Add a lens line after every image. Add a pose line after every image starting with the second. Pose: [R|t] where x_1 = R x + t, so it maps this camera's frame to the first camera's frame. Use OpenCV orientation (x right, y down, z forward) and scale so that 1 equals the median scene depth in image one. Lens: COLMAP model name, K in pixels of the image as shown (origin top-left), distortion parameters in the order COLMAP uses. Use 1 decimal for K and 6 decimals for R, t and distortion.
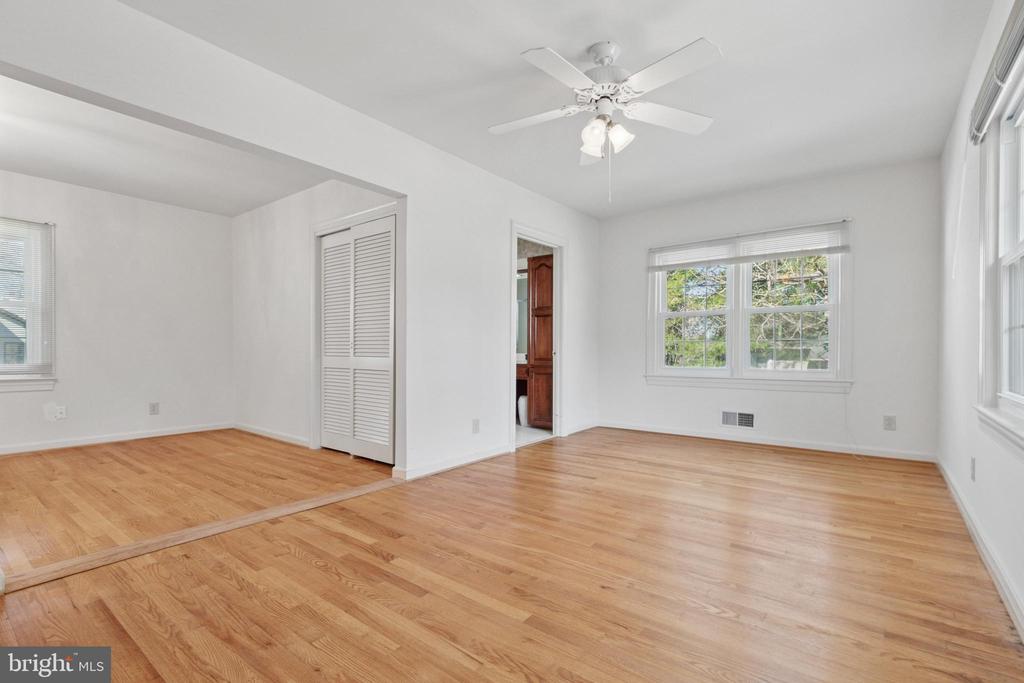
lens RADIAL K [[460.6, 0, 507.5], [0, 460.6, 355.2], [0, 0, 1]] dist [-0.000446, -0.000348]
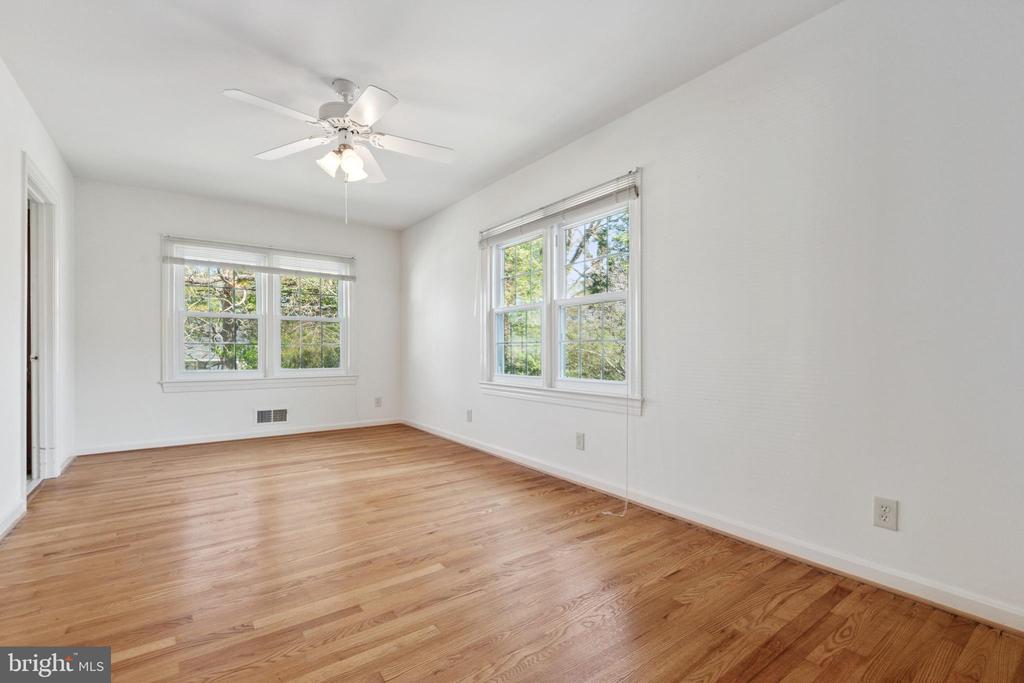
lens RADIAL K [[460.6, 0, 507.5], [0, 460.6, 355.2], [0, 0, 1]] dist [-0.000446, -0.000348]
pose [[0.267020, -0.007821, 0.963659, -0.470716], [0.008298, 0.999949, 0.005816, -0.008147], [-0.963655, 0.006443, 0.267071, 0.199112]]
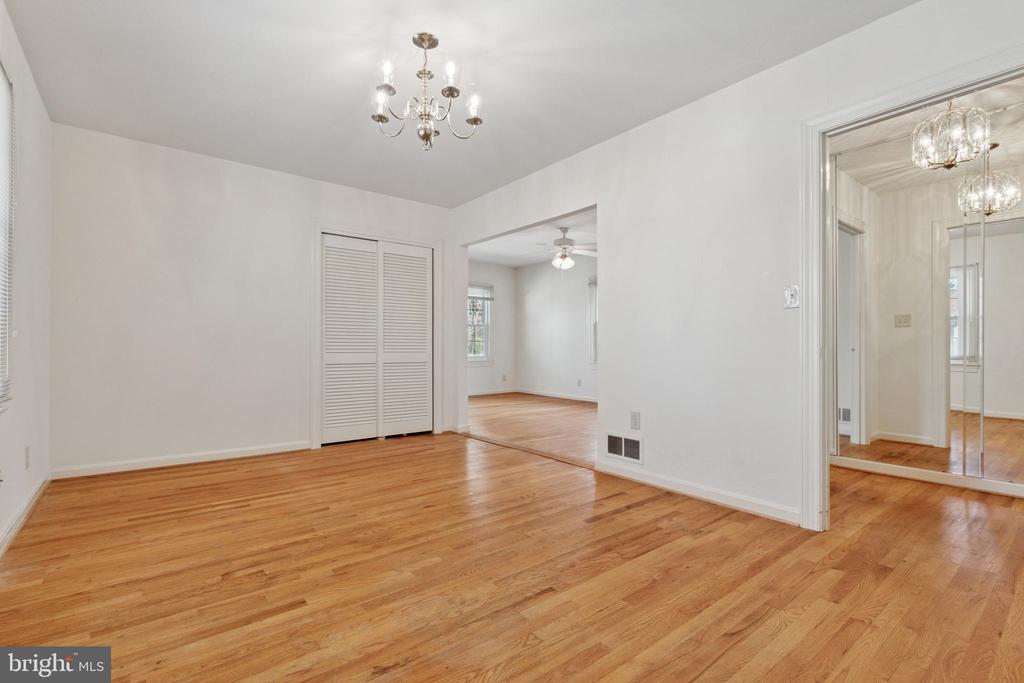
lens RADIAL K [[475.0, 0, 512.0], [0, 475.0, 341.5], [0, 0, 1]] dist [0.001698, 0.000206]
pose [[0.225018, 0.009934, 0.974304, -1.438712], [0.007275, 0.999903, -0.011875, -0.006865], [-0.974327, 0.009760, 0.224924, 0.417437]]
